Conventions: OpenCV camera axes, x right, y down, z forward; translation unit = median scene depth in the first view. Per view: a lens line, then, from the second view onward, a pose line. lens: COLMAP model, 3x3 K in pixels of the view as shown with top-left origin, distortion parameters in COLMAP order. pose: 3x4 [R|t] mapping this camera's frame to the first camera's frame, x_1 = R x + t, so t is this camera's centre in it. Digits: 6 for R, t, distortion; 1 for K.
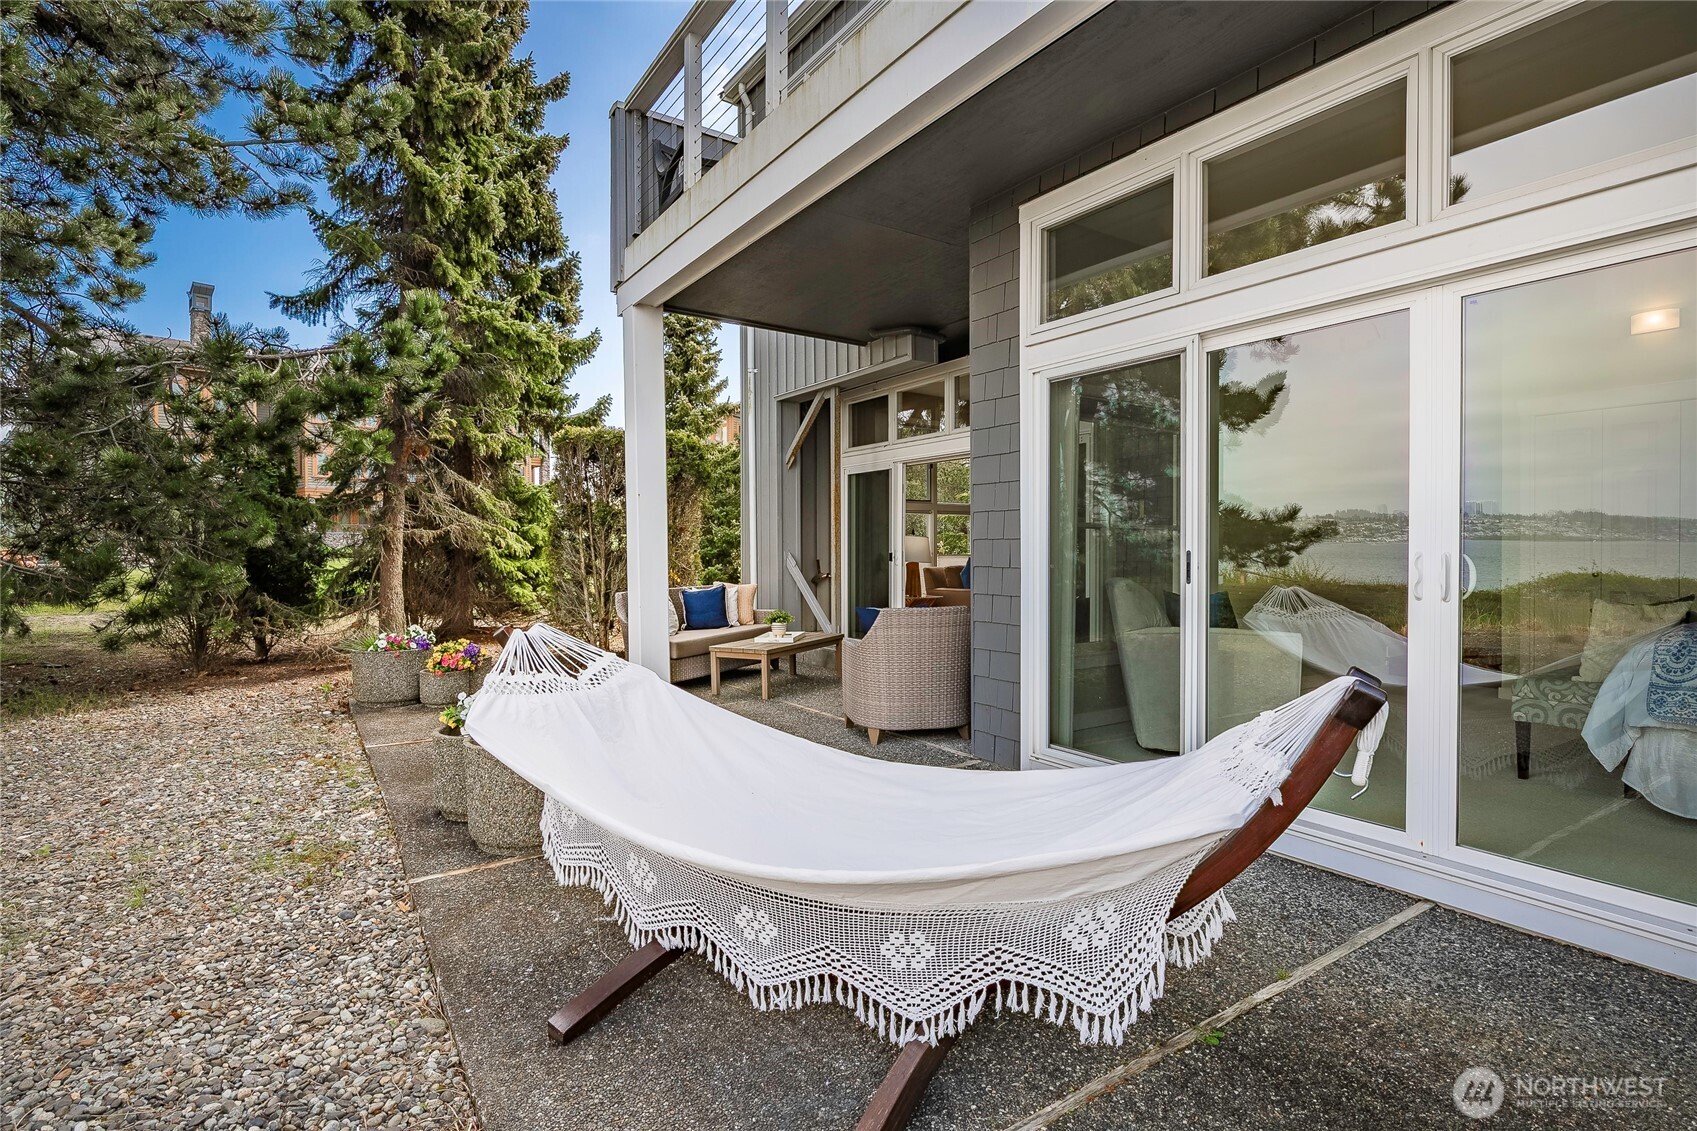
lens RADIAL K [[828.3, 0, 858.8], [0, 828.3, 559.7], [0, 0, 1]] dist [-0.002619, -0.000276]
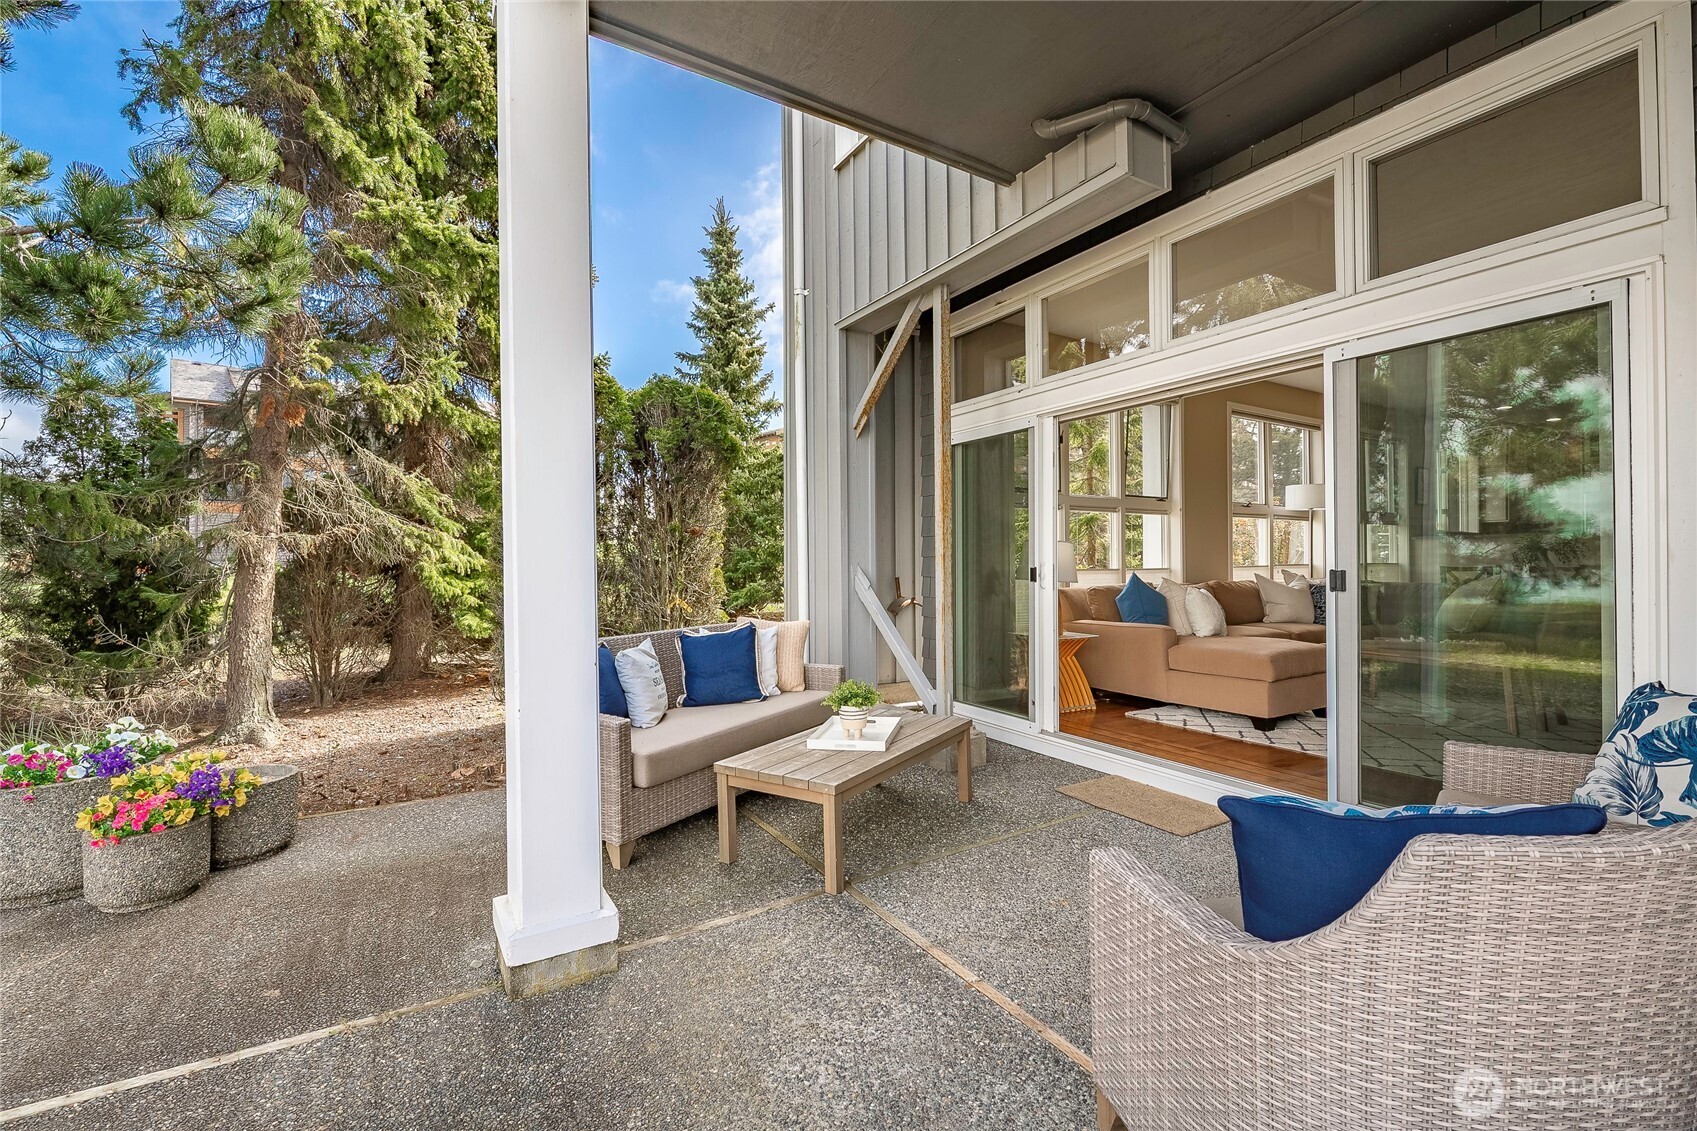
lens RADIAL K [[745.6, 0, 853.1], [0, 745.6, 563.4], [0, 0, 1]] dist [-0.002013, -0.000167]
pose [[0.998373, -0.003874, -0.056889, -0.055858], [0.003249, 0.999933, -0.011087, -0.005259], [0.056928, 0.010884, 0.998319, 0.427223]]
